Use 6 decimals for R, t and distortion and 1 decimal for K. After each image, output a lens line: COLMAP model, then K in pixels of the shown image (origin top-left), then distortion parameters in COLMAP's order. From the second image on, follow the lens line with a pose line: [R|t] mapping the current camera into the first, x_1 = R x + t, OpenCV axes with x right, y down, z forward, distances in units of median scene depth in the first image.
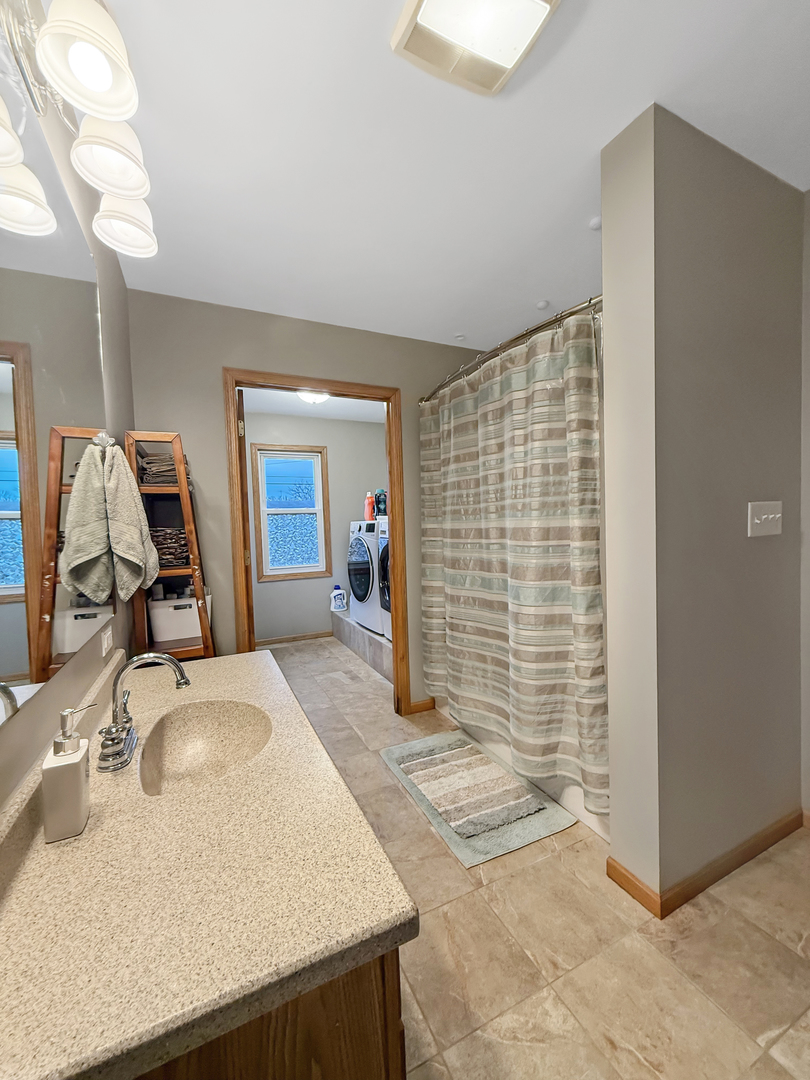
lens RADIAL K [[442.2, 0, 405.0], [0, 442.2, 540.0], [0, 0, 1]] dist [-0.001121, -0.000488]
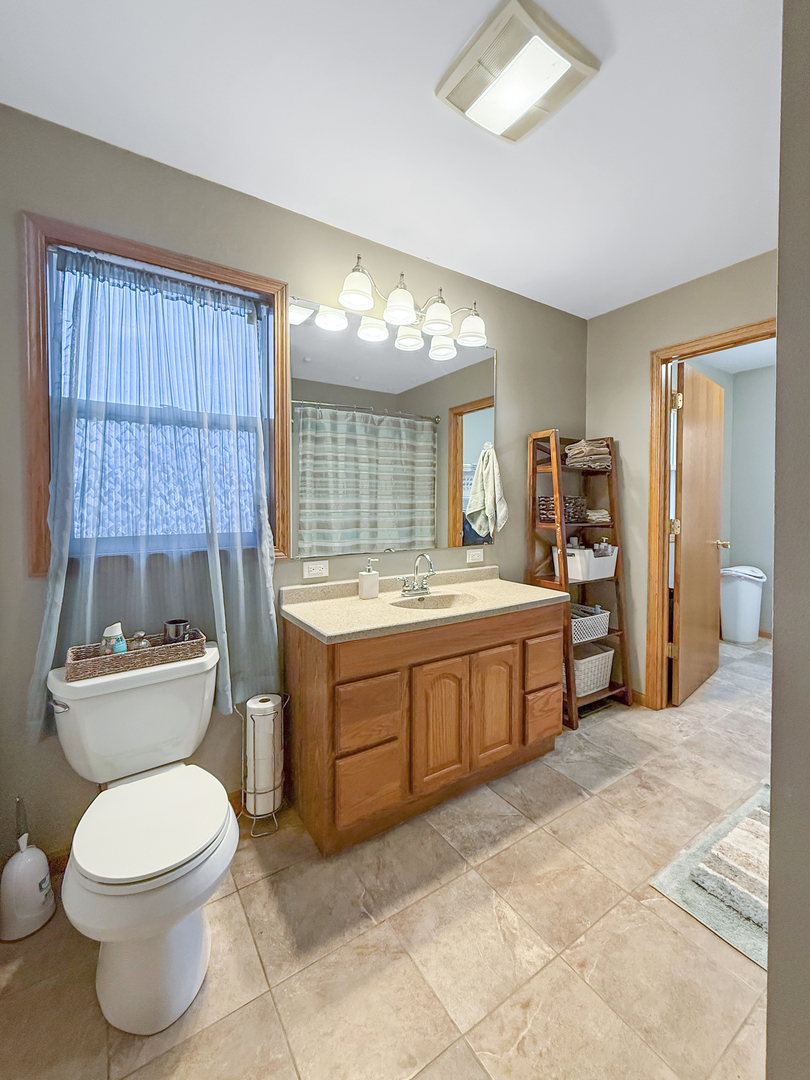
lens RADIAL K [[443.2, 0, 392.6], [0, 443.2, 511.5], [0, 0, 1]] dist [0.000514, -0.000114]
pose [[0.122037, 0.063372, -0.990500, 1.163471], [-0.038454, 0.997512, 0.059083, -0.059804], [0.991780, 0.030878, 0.124170, 0.434589]]
